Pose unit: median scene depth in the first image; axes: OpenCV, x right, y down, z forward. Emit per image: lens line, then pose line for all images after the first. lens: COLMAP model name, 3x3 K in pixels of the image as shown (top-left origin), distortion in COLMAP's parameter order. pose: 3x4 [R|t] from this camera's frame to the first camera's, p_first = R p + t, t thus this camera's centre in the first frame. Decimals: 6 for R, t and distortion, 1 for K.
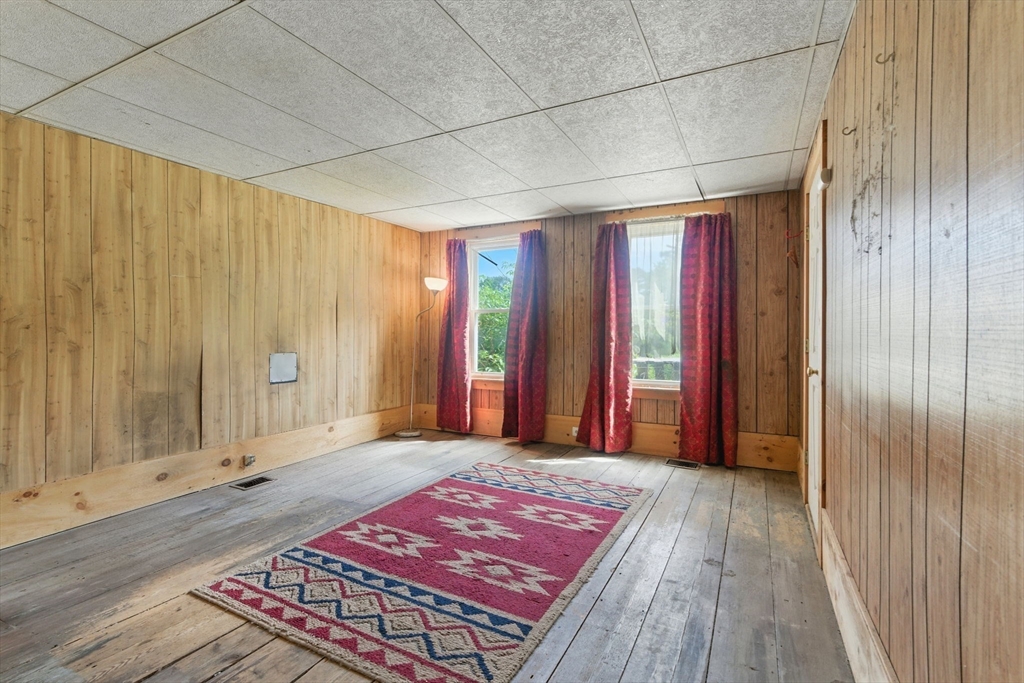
lens RADIAL K [[467.5, 0, 515.7], [0, 467.5, 334.0], [0, 0, 1]] dist [0.000175, 0.001663]
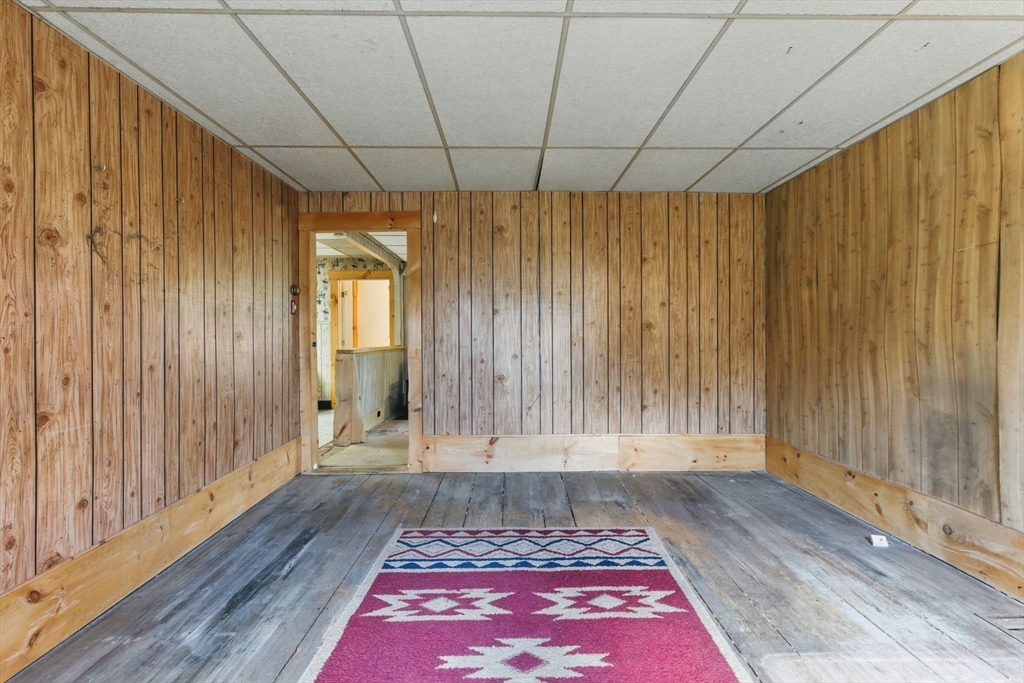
lens RADIAL K [[465.0, 0, 516.2], [0, 465.0, 335.3], [0, 0, 1]] dist [-0.001745, 0.001902]
pose [[-0.879424, 0.007389, -0.475981, 0.194011], [0.005830, 0.999972, 0.004752, -0.005963], [0.476003, 0.001404, -0.879443, 1.424174]]
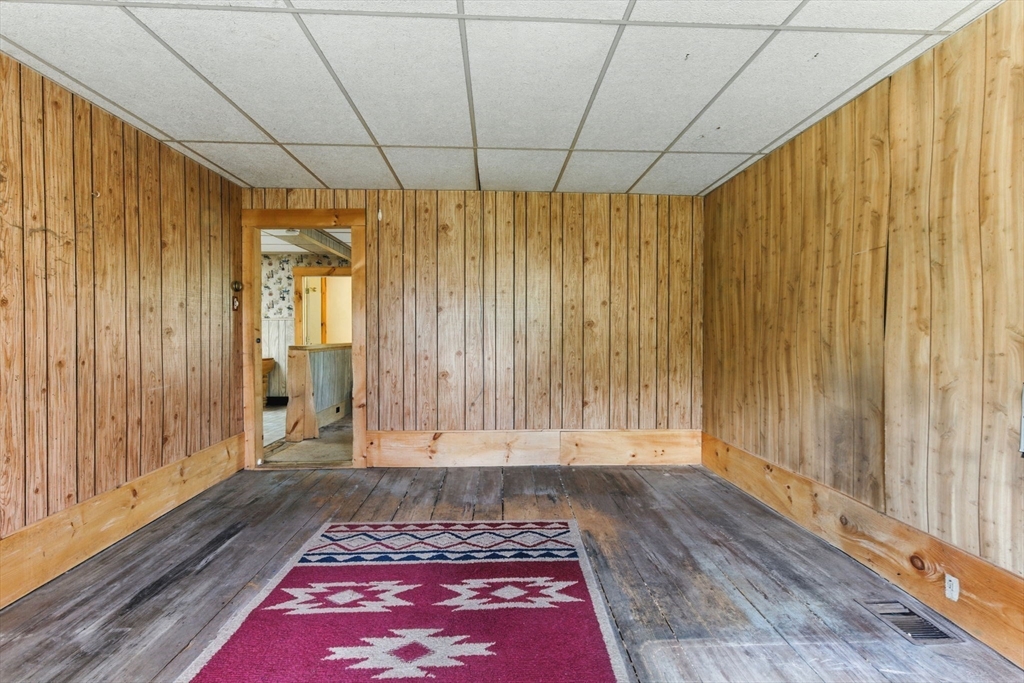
lens RADIAL K [[457.7, 0, 514.5], [0, 457.7, 336.7], [0, 0, 1]] dist [0.000358, 0.001164]
pose [[-0.864402, 0.007206, -0.502750, 0.093039], [0.000181, 0.999902, 0.014021, -0.006369], [0.502801, 0.012029, -0.864318, 1.484279]]
